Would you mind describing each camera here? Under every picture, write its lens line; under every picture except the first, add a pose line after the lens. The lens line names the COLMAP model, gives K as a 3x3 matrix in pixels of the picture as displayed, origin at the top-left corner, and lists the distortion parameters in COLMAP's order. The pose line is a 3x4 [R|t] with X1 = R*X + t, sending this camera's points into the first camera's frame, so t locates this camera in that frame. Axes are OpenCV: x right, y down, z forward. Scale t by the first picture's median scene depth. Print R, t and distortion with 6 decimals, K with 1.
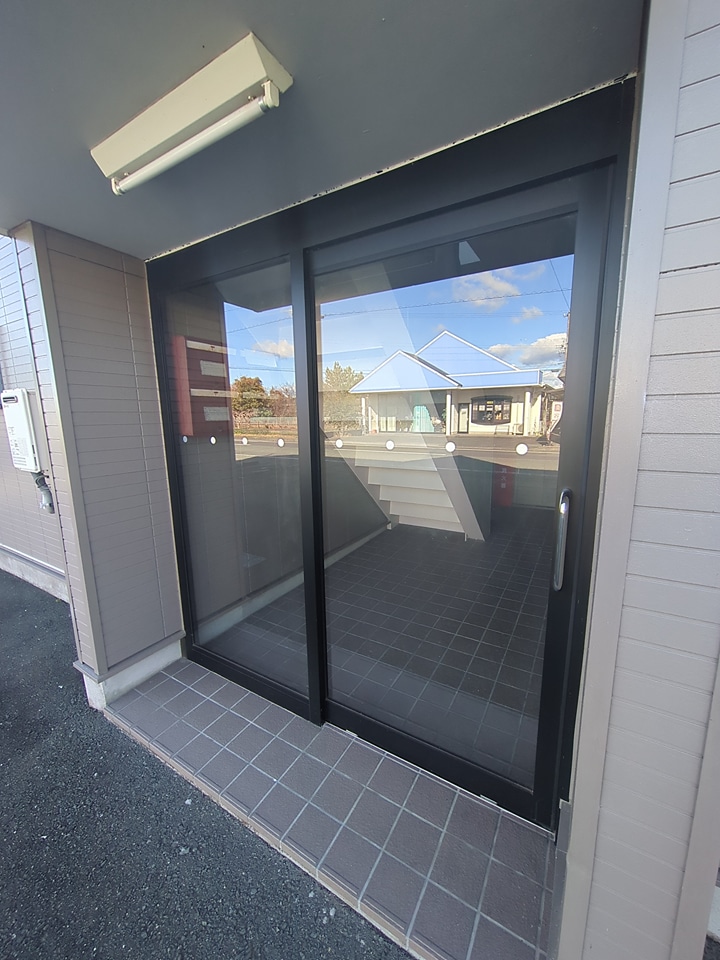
lens RADIAL K [[380.9, 0, 359.0], [0, 380.9, 479.7], [0, 0, 1]] dist [-0.002279, 0.000037]
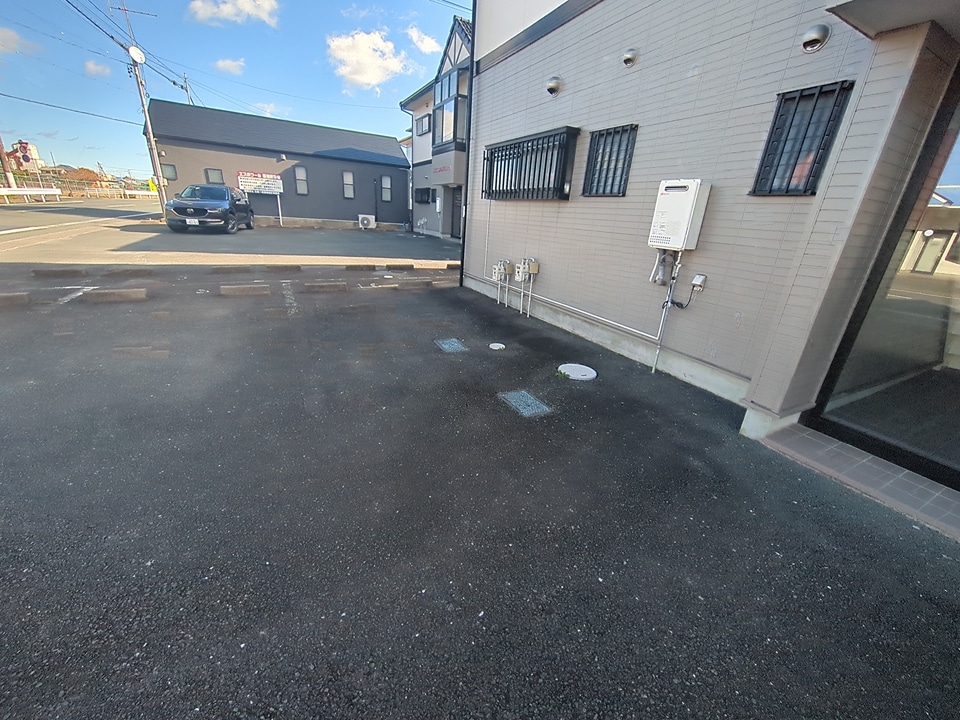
lens RADIAL K [[380.9, 0, 482.6], [0, 380.9, 359.8], [0, 0, 1]] dist [-0.002279, 0.000037]
pose [[0.856658, 0.248977, -0.451826, -0.580639], [-0.164643, 0.961976, 0.217932, 0.126309], [0.488906, -0.112303, 0.865077, -0.347614]]
